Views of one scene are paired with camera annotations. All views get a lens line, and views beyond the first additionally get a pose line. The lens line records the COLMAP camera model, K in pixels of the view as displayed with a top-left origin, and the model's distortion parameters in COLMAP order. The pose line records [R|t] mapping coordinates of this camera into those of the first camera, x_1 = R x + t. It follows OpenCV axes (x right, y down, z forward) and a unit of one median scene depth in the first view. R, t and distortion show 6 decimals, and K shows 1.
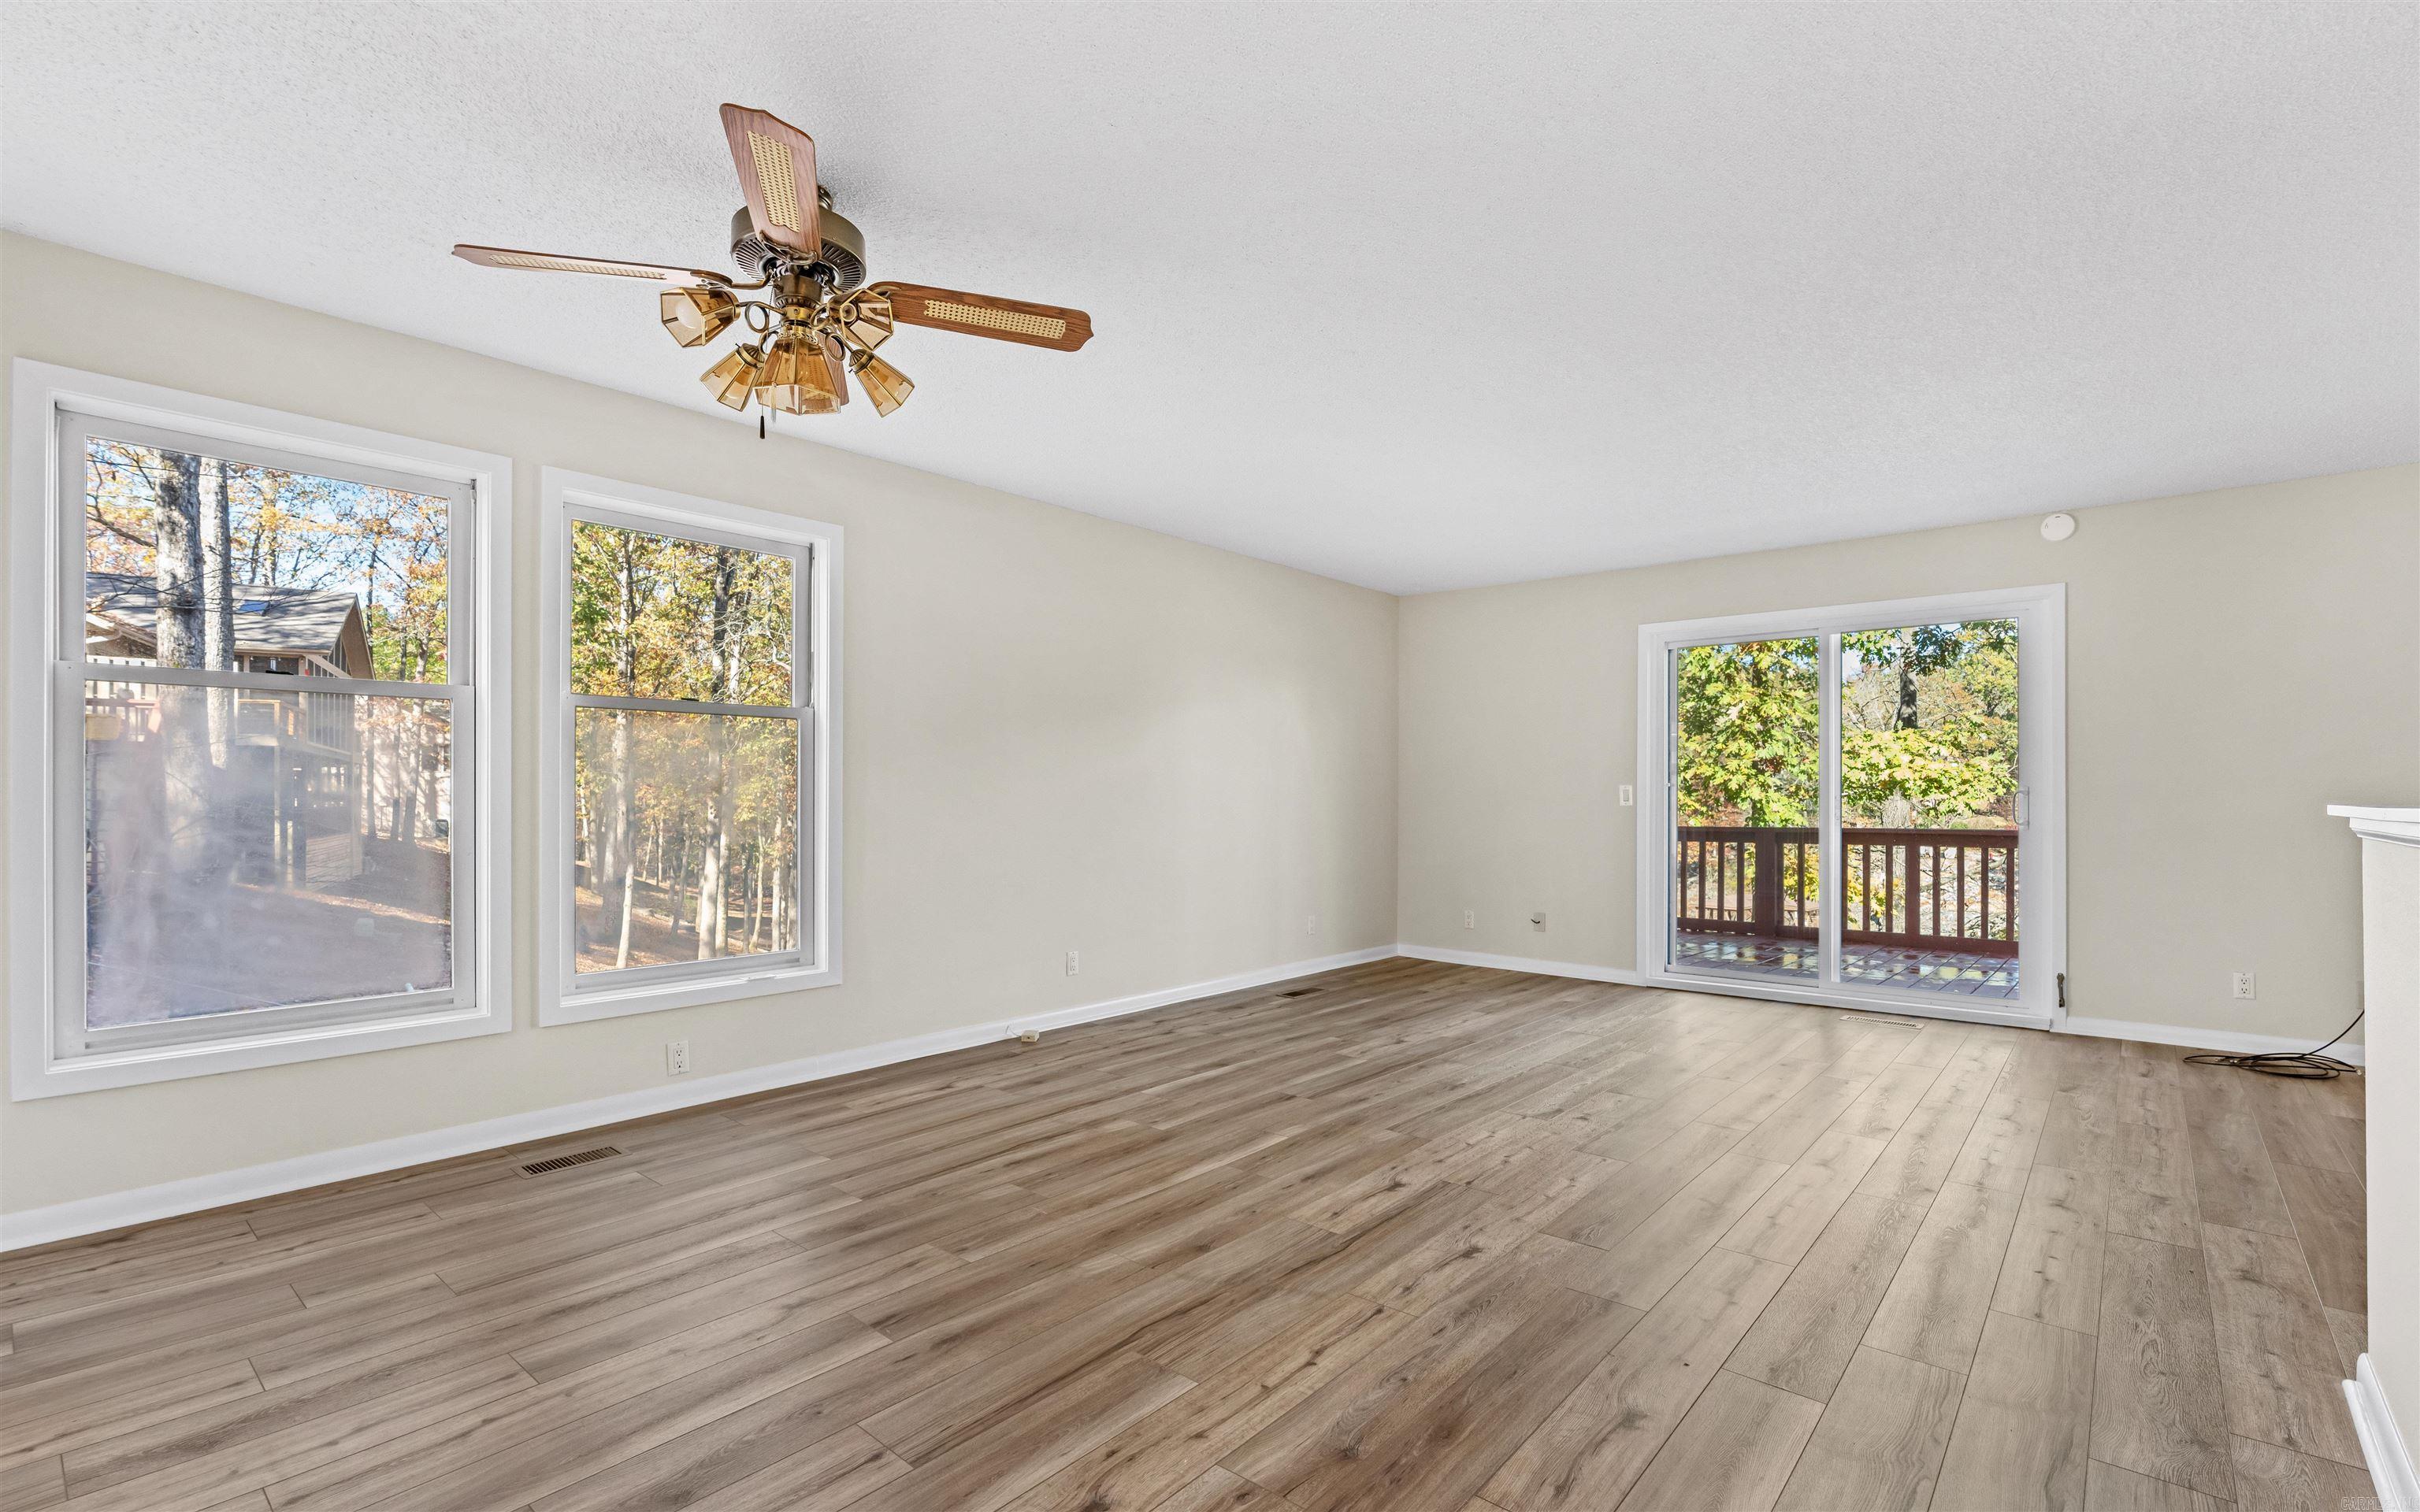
lens RADIAL K [[1091.1, 0, 1214.4], [0, 1091.1, 792.7], [0, 0, 1]] dist [-0.000460, -0.000230]
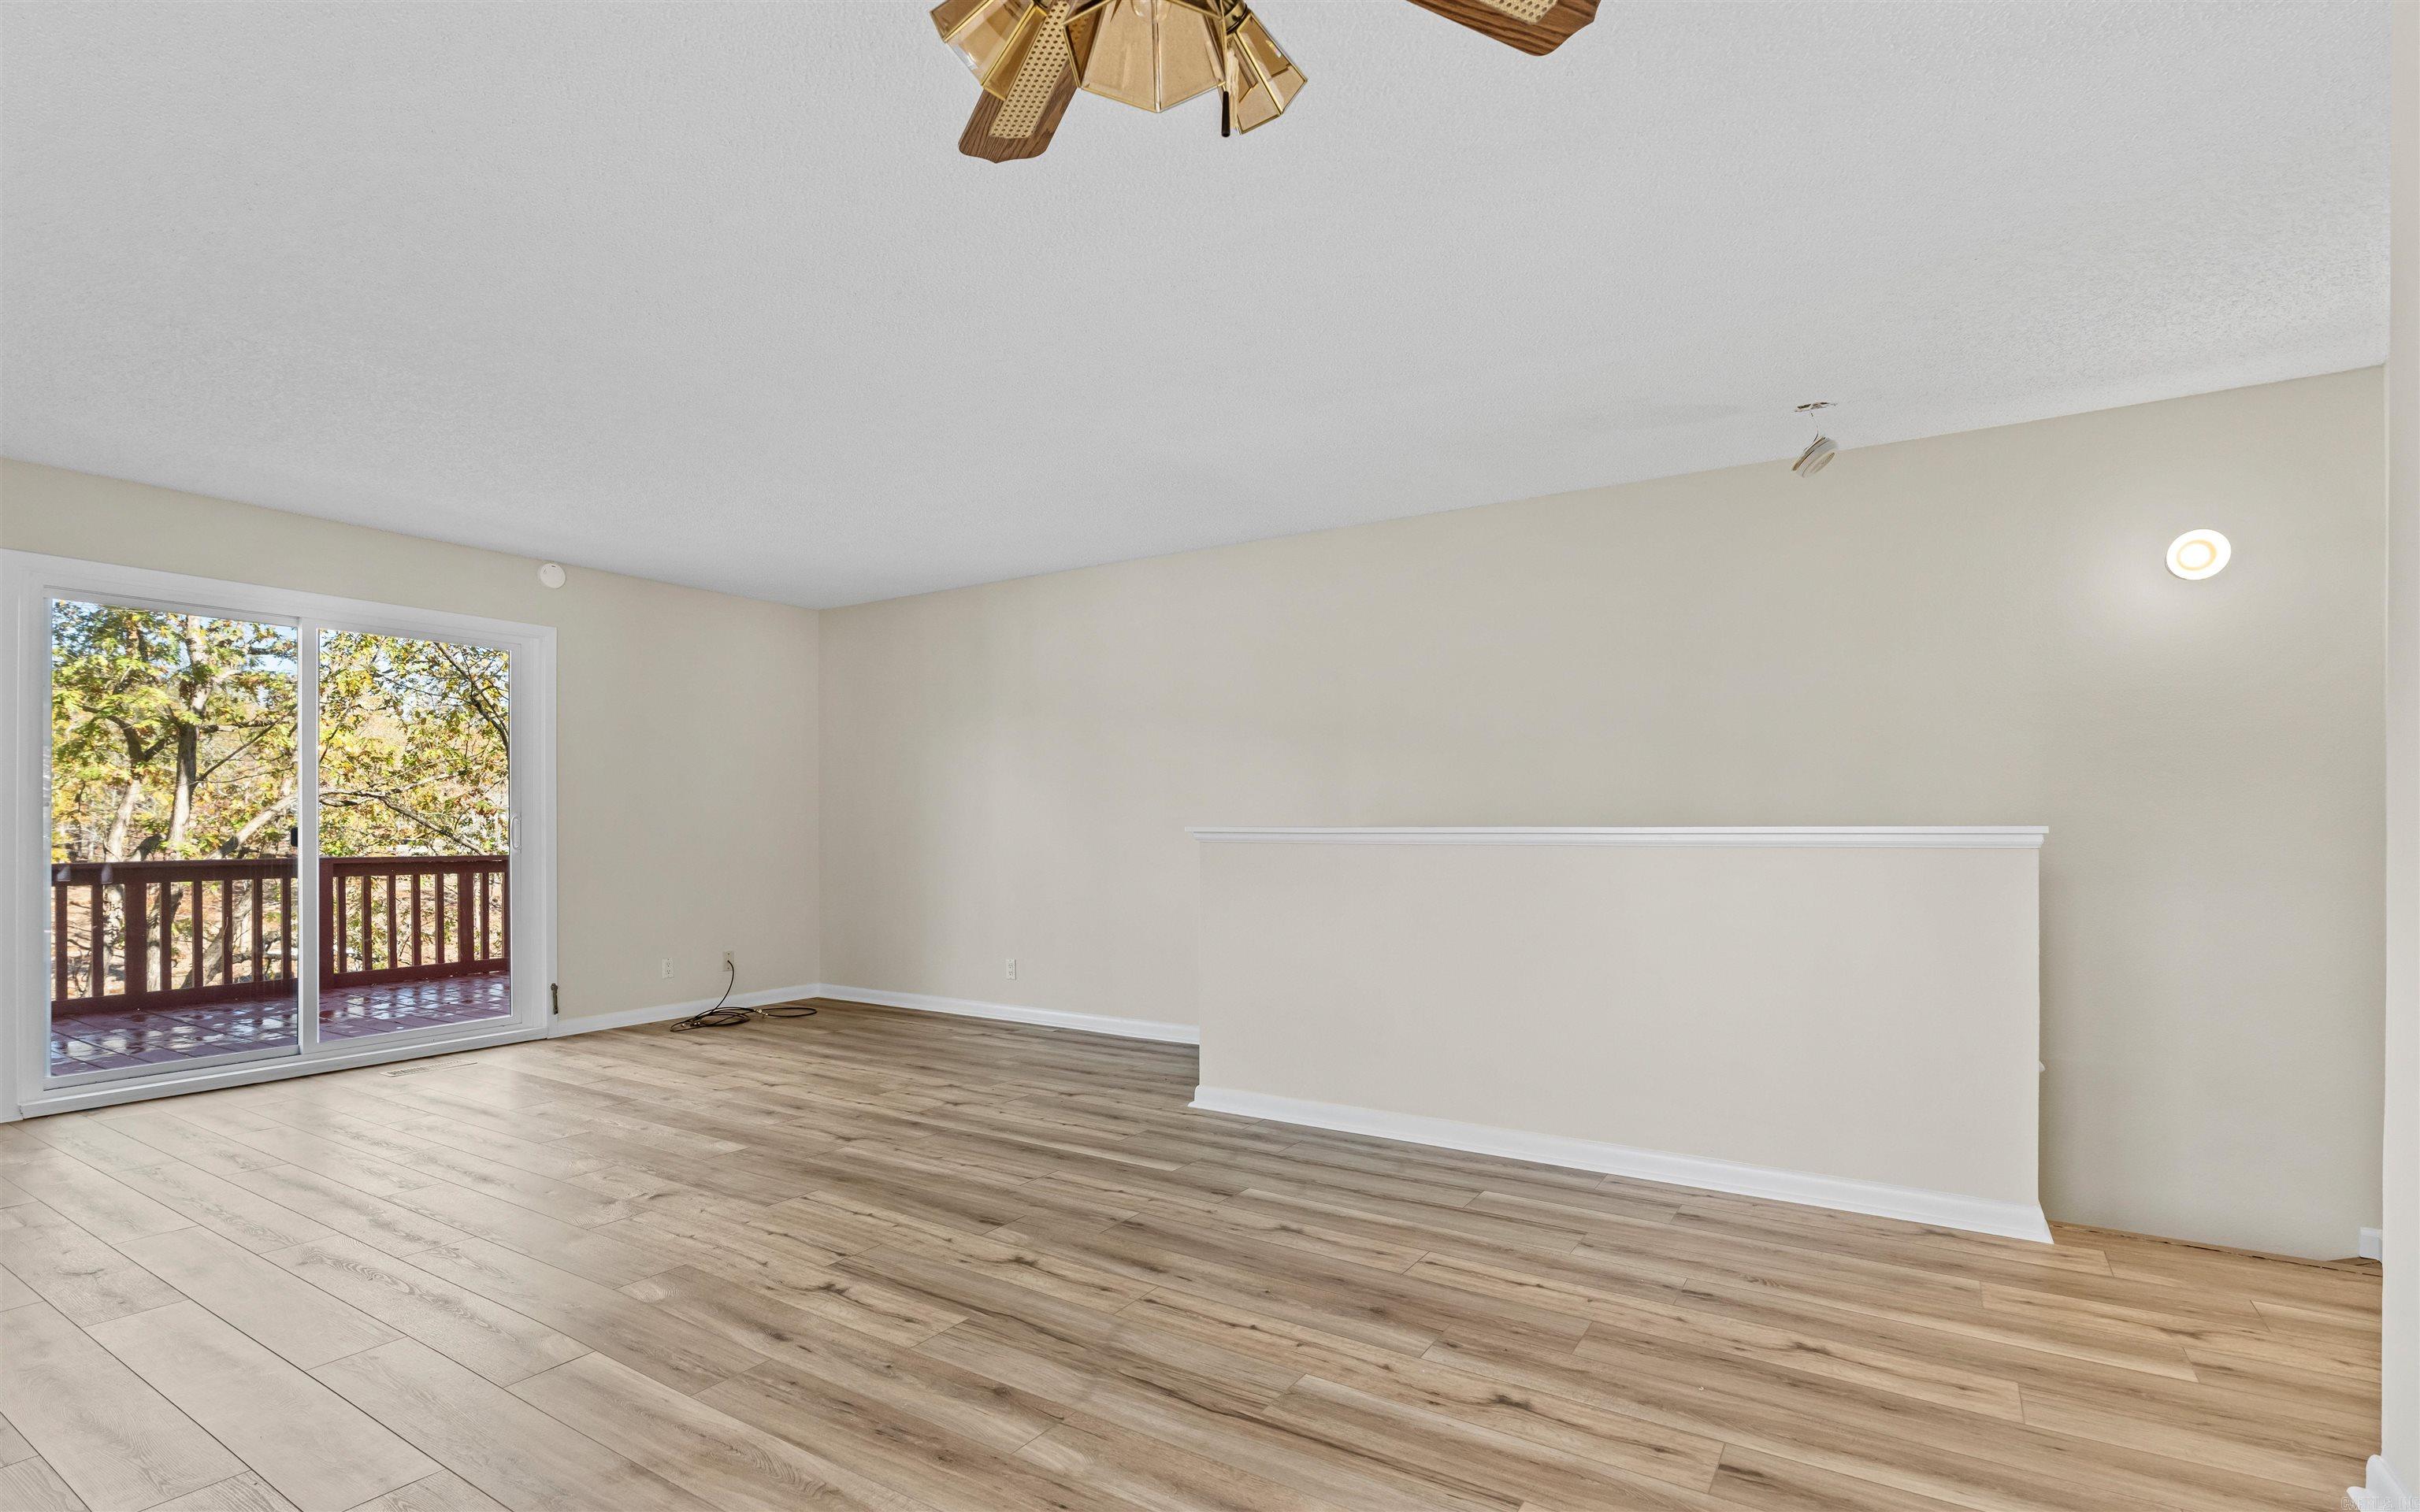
lens RADIAL K [[1126.8, 0, 1216.9], [0, 1126.8, 824.8], [0, 0, 1]] dist [-0.002125, -0.000011]
pose [[-0.137112, 0.000415, 0.990555, -0.495858], [-0.003713, 0.999993, -0.000933, 0.006024], [-0.990549, -0.003805, -0.137110, 0.568703]]
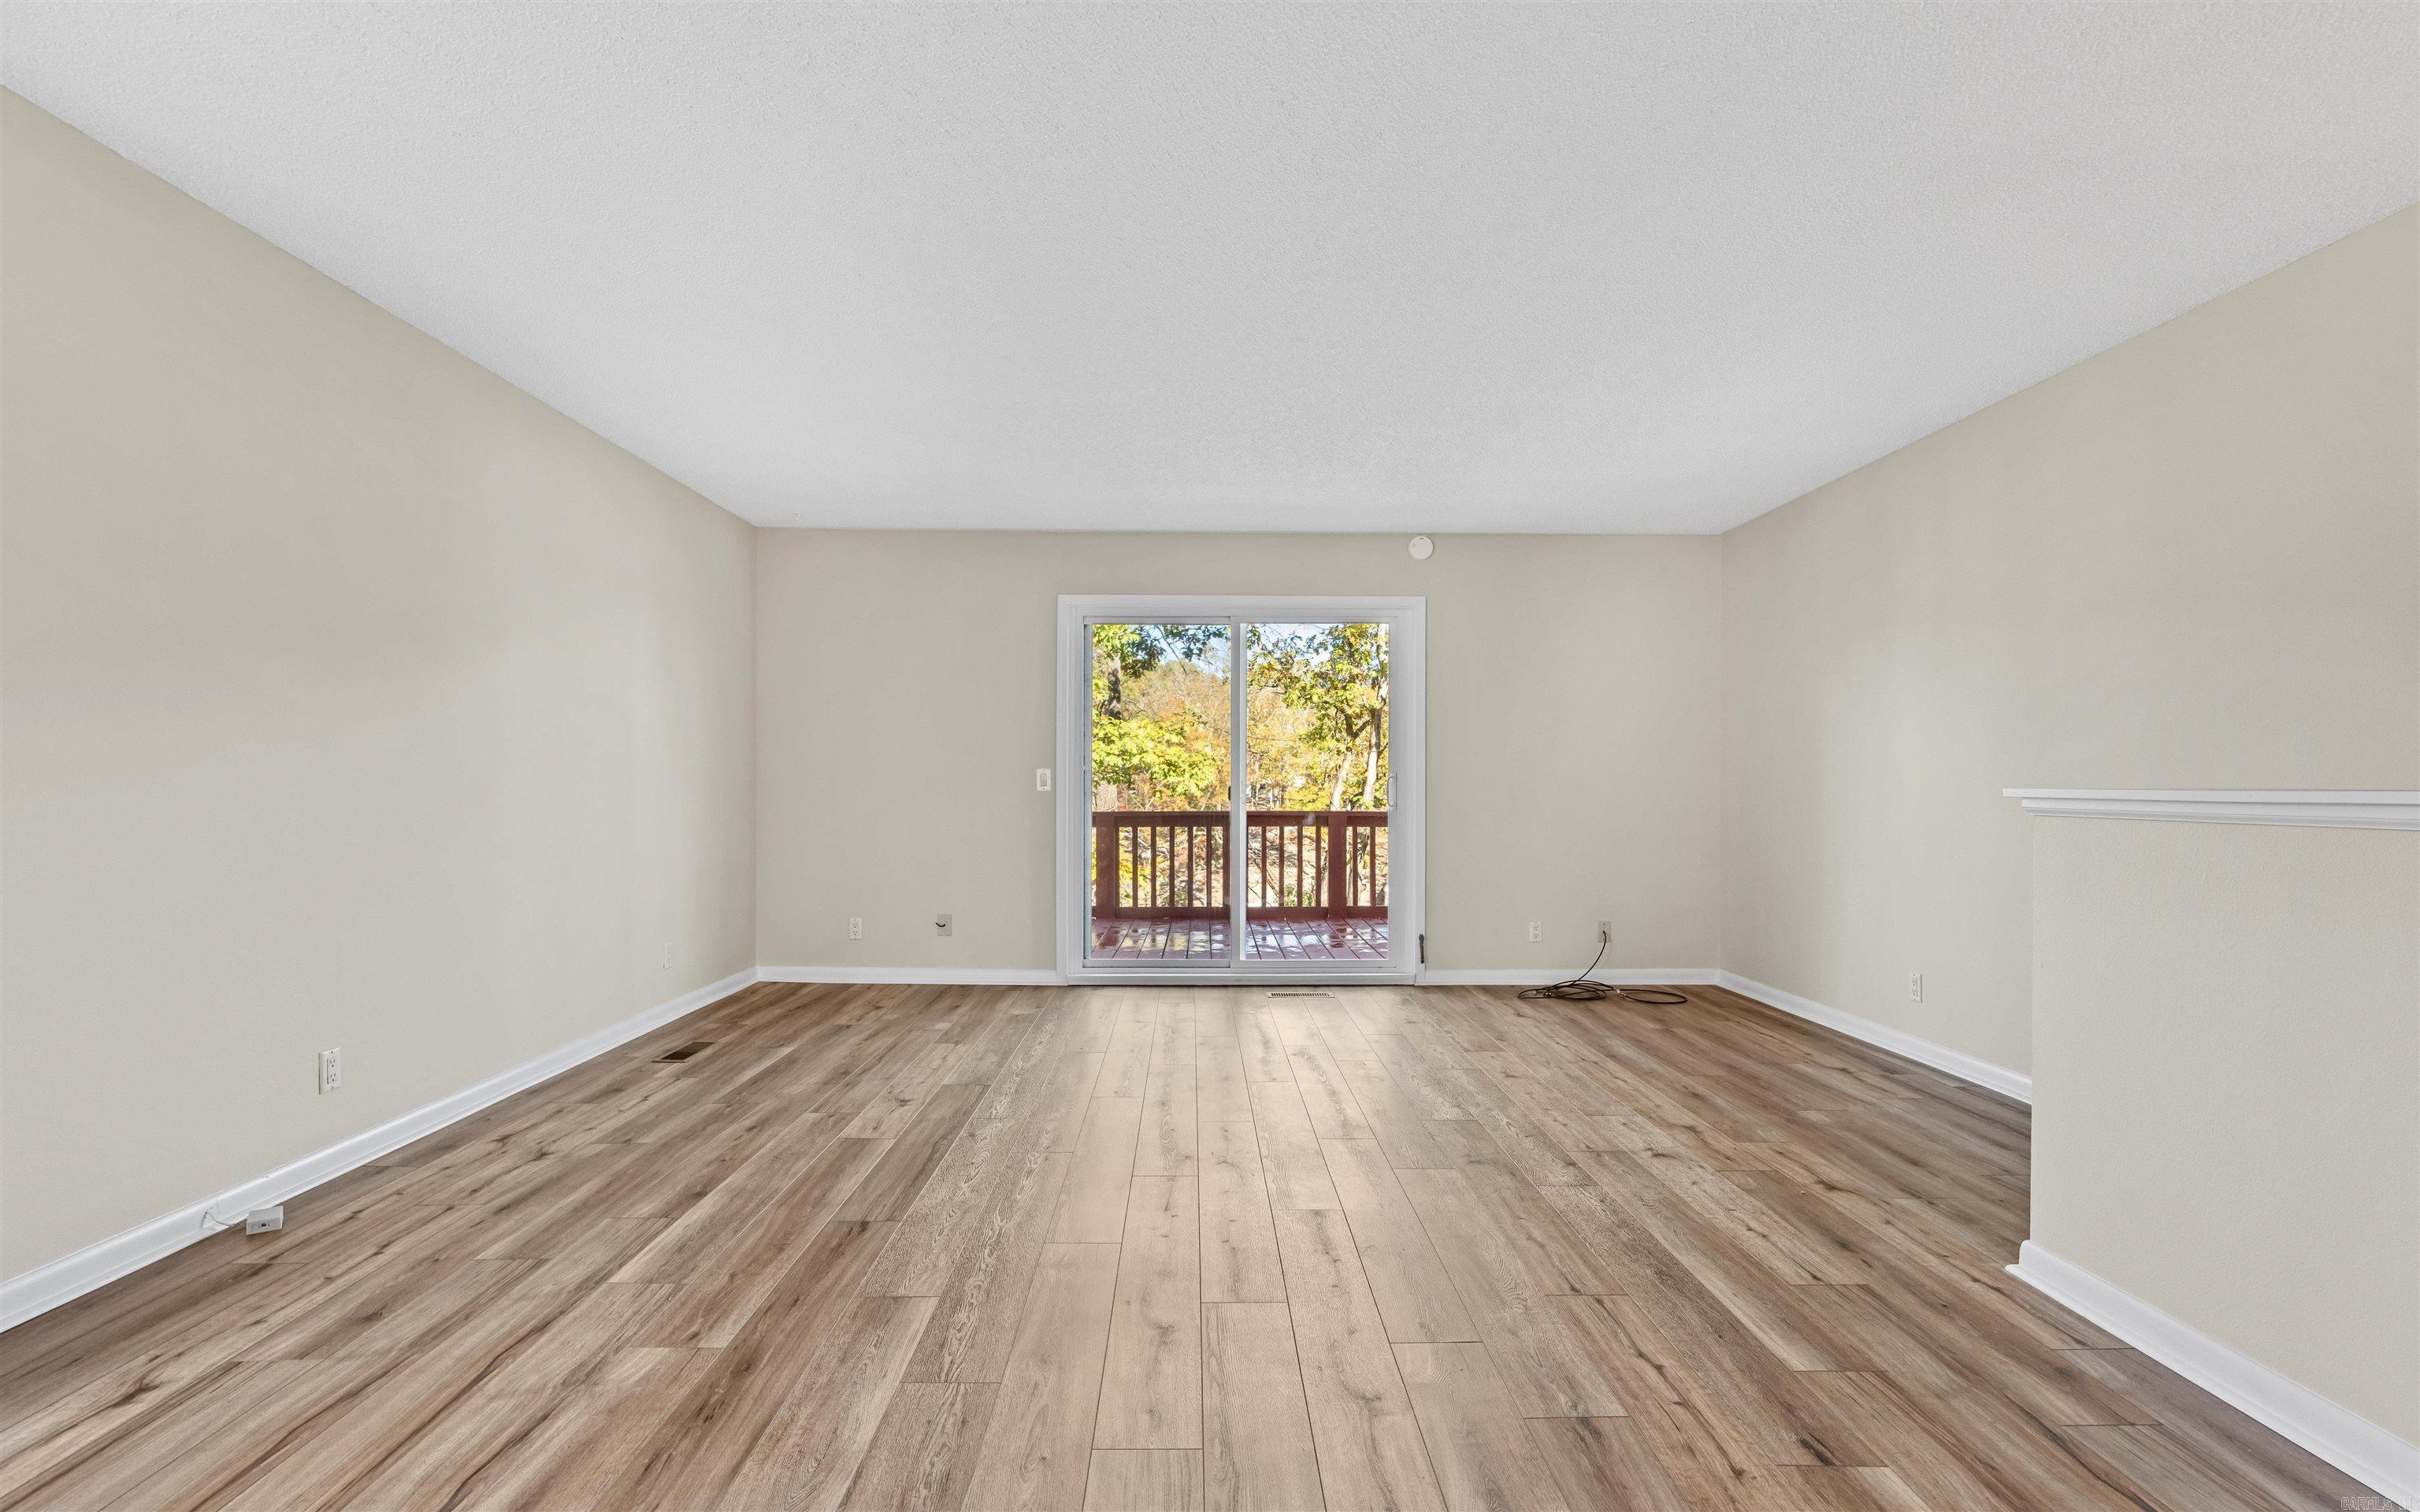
lens RADIAL K [[1103.8, 0, 1206.6], [0, 1103.8, 792.9], [0, 0, 1]] dist [-0.004384, 0.000578]
pose [[0.751467, -0.004727, 0.659754, -0.192195], [-0.003036, 0.999939, 0.010623, 0.004625], [-0.659764, -0.009986, 0.751407, 0.310573]]
